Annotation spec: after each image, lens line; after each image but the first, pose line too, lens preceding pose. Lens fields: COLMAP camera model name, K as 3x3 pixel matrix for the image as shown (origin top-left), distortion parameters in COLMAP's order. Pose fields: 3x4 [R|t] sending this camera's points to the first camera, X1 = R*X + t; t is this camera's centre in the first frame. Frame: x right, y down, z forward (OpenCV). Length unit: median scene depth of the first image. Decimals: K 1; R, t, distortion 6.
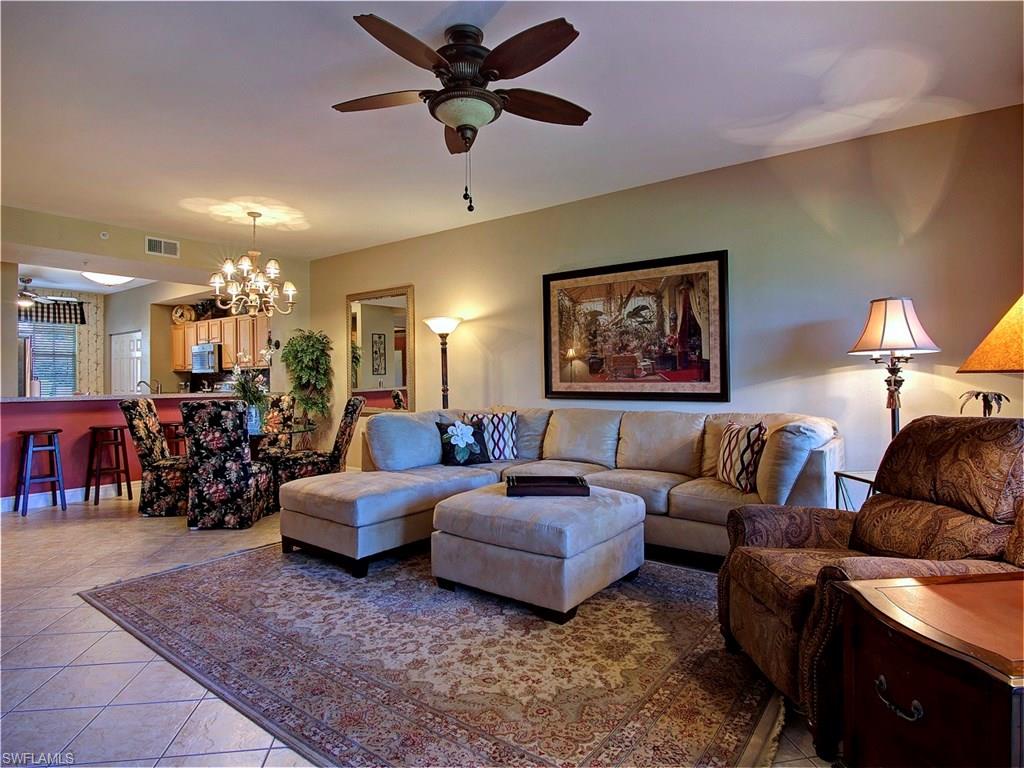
lens RADIAL K [[561.4, 0, 511.8], [0, 561.4, 372.6], [0, 0, 1]] dist [-0.019229, -0.000581]
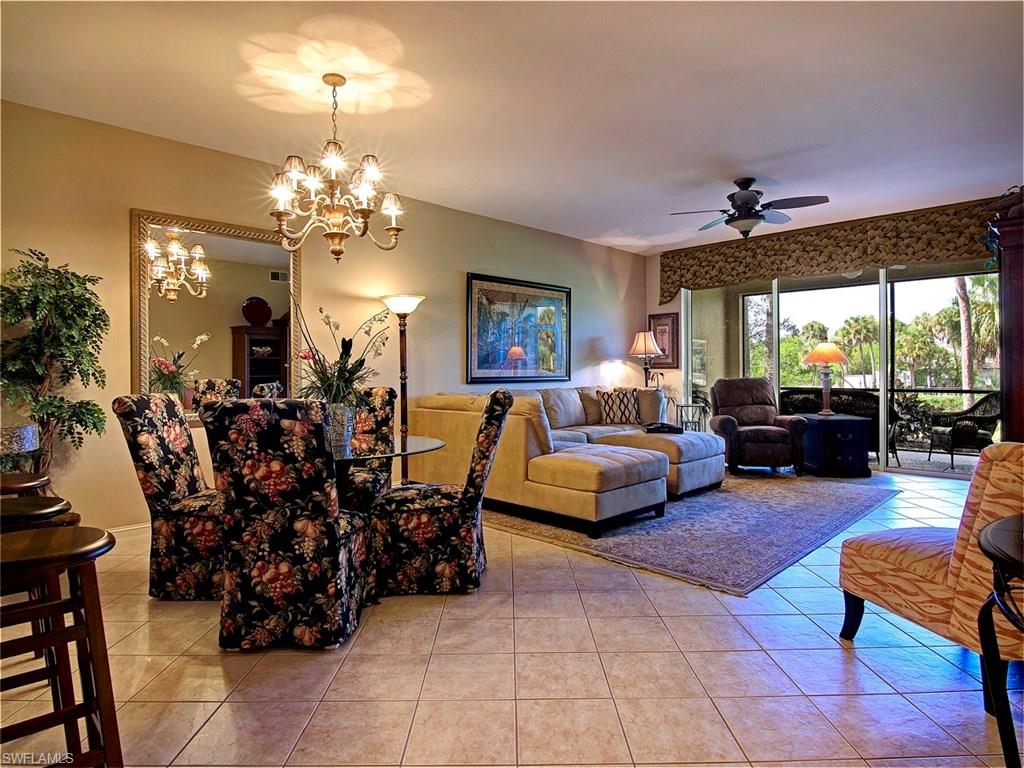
lens RADIAL K [[585.2, 0, 512.9], [0, 585.2, 371.1], [0, 0, 1]] dist [-0.006741, -0.003085]
pose [[0.129094, 0.003343, 0.991627, -1.025039], [-0.006272, 0.999977, -0.002555, 0.022398], [-0.991613, -0.005889, 0.129112, 0.724368]]
